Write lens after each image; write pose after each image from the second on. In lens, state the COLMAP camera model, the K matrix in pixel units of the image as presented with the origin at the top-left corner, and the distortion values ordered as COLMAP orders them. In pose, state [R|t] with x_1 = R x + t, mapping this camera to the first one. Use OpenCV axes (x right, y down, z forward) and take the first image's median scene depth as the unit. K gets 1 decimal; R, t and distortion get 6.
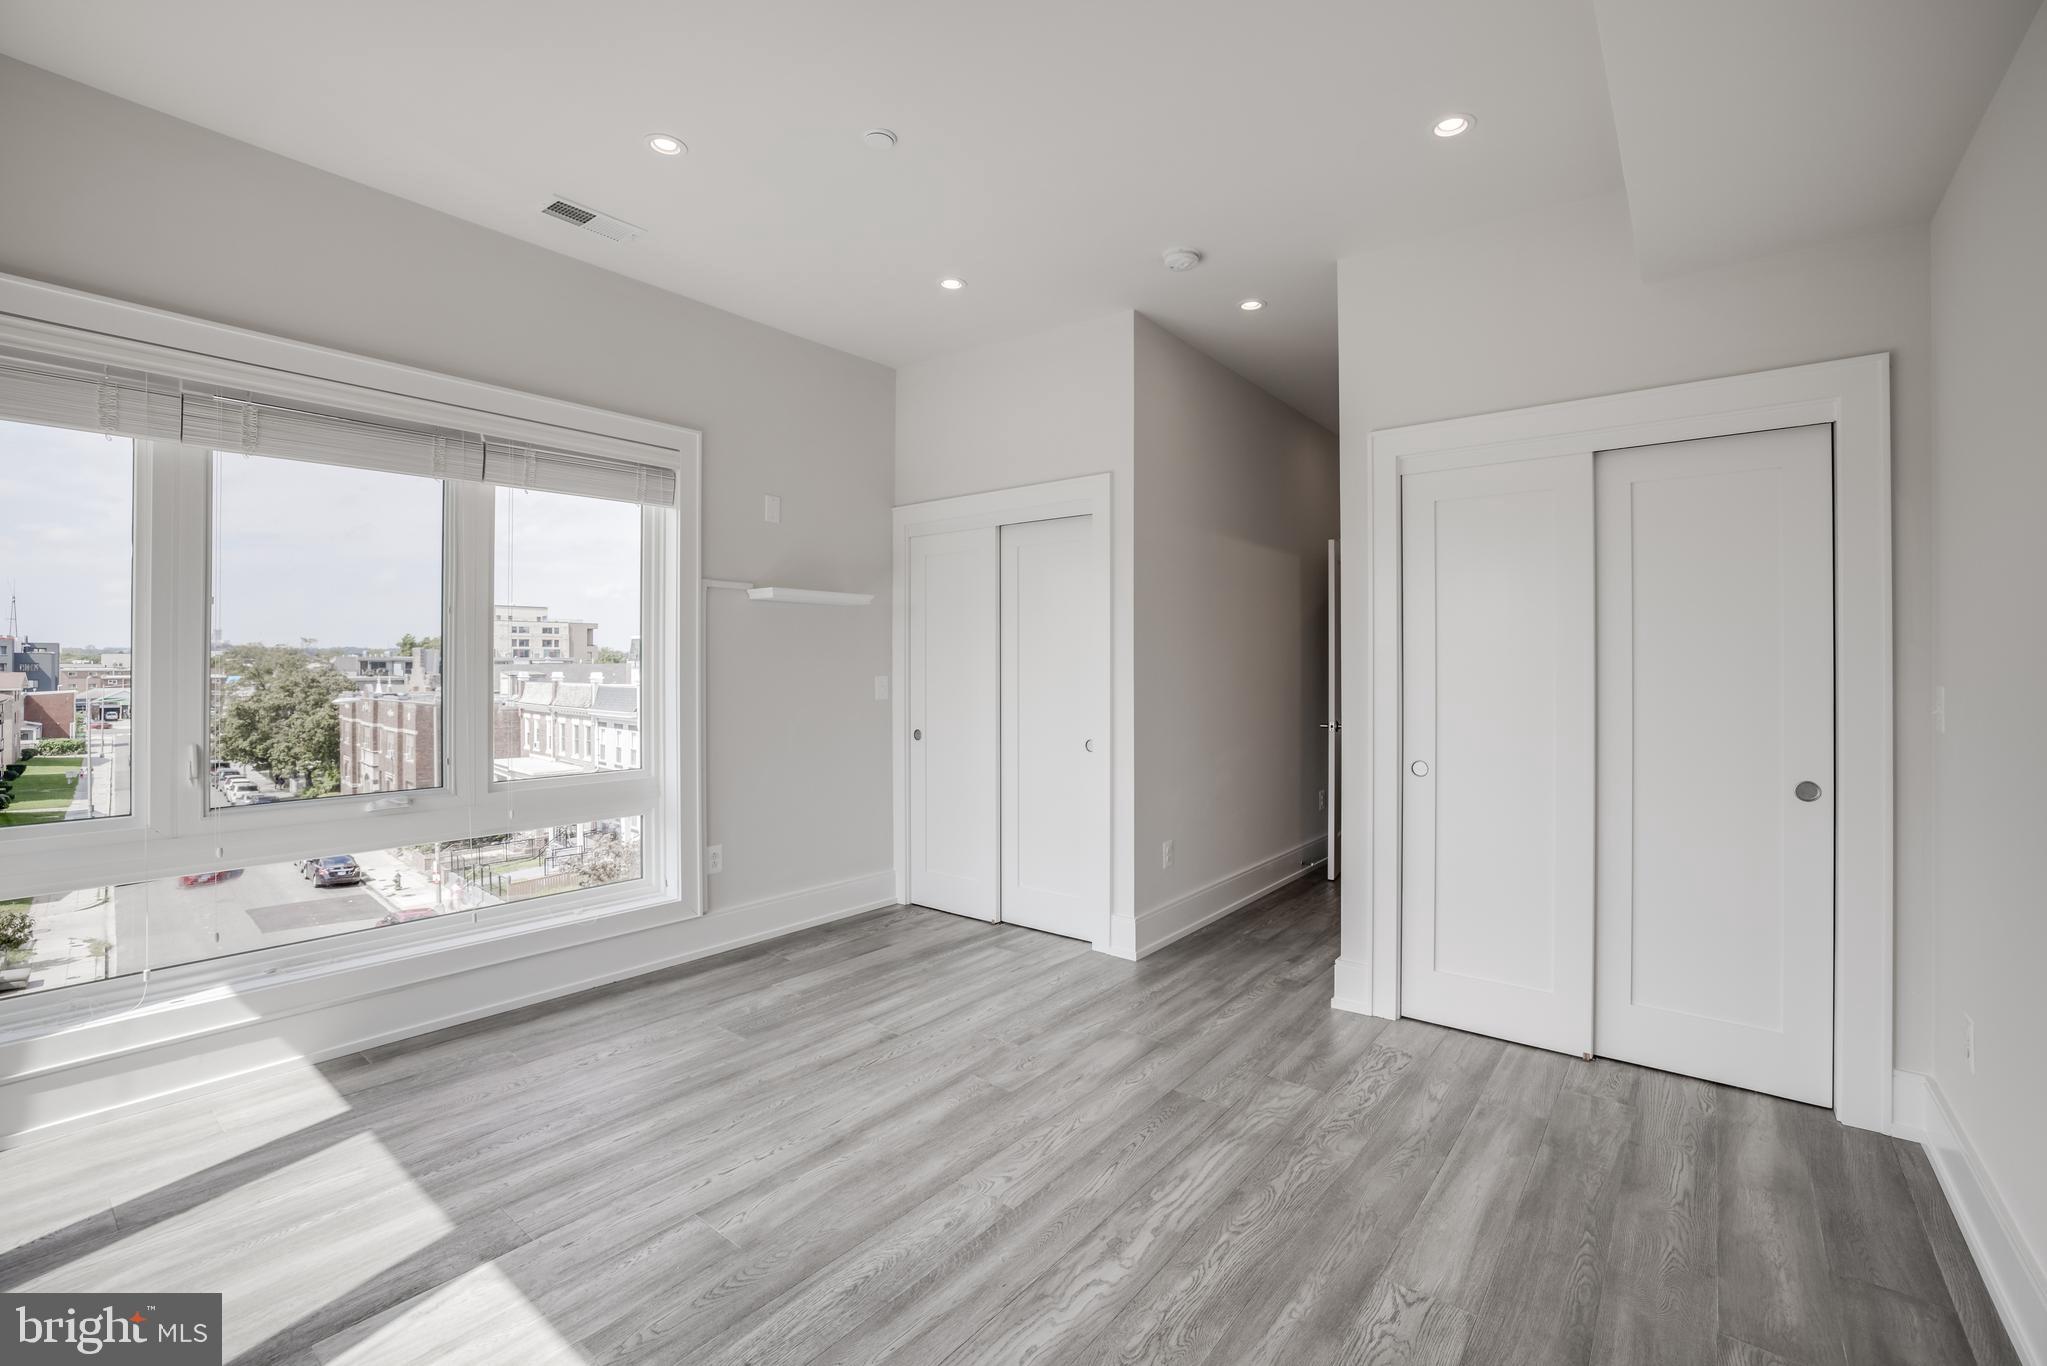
lens RADIAL K [[883.0, 0, 1024.3], [0, 883.0, 670.8], [0, 0, 1]] dist [-0.024476, 0.001078]
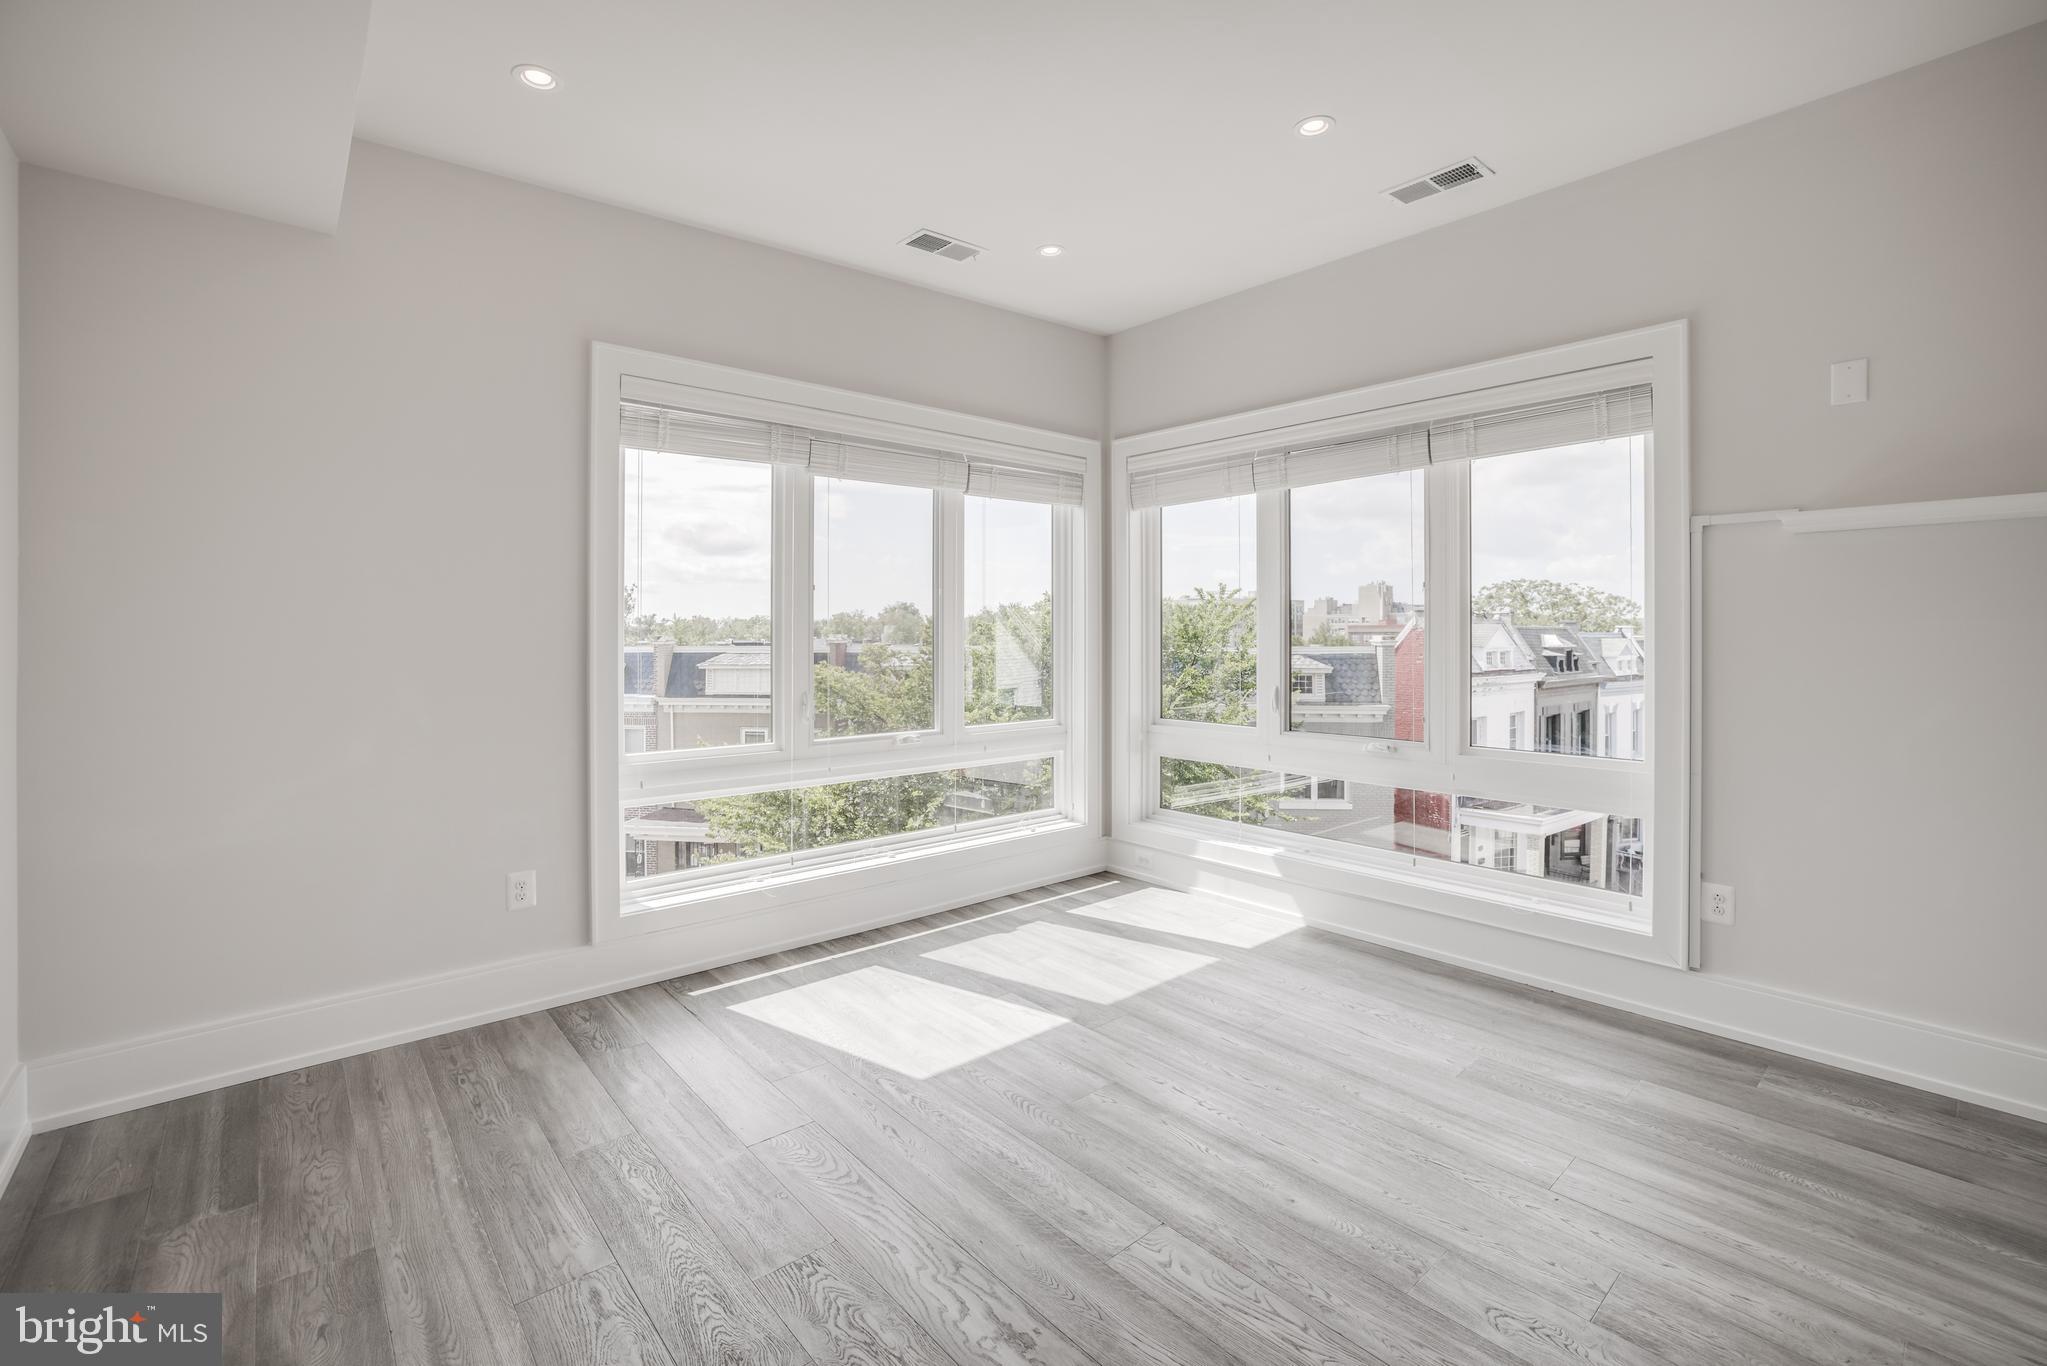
lens RADIAL K [[883.0, 0, 1012.8], [0, 883.0, 639.8], [0, 0, 1]] dist [-0.024476, 0.001078]
pose [[-0.176529, 0.003766, -0.984288, 0.476816], [-0.005793, 0.999971, 0.004865, -0.000611], [0.984278, 0.006560, -0.176502, 0.596773]]
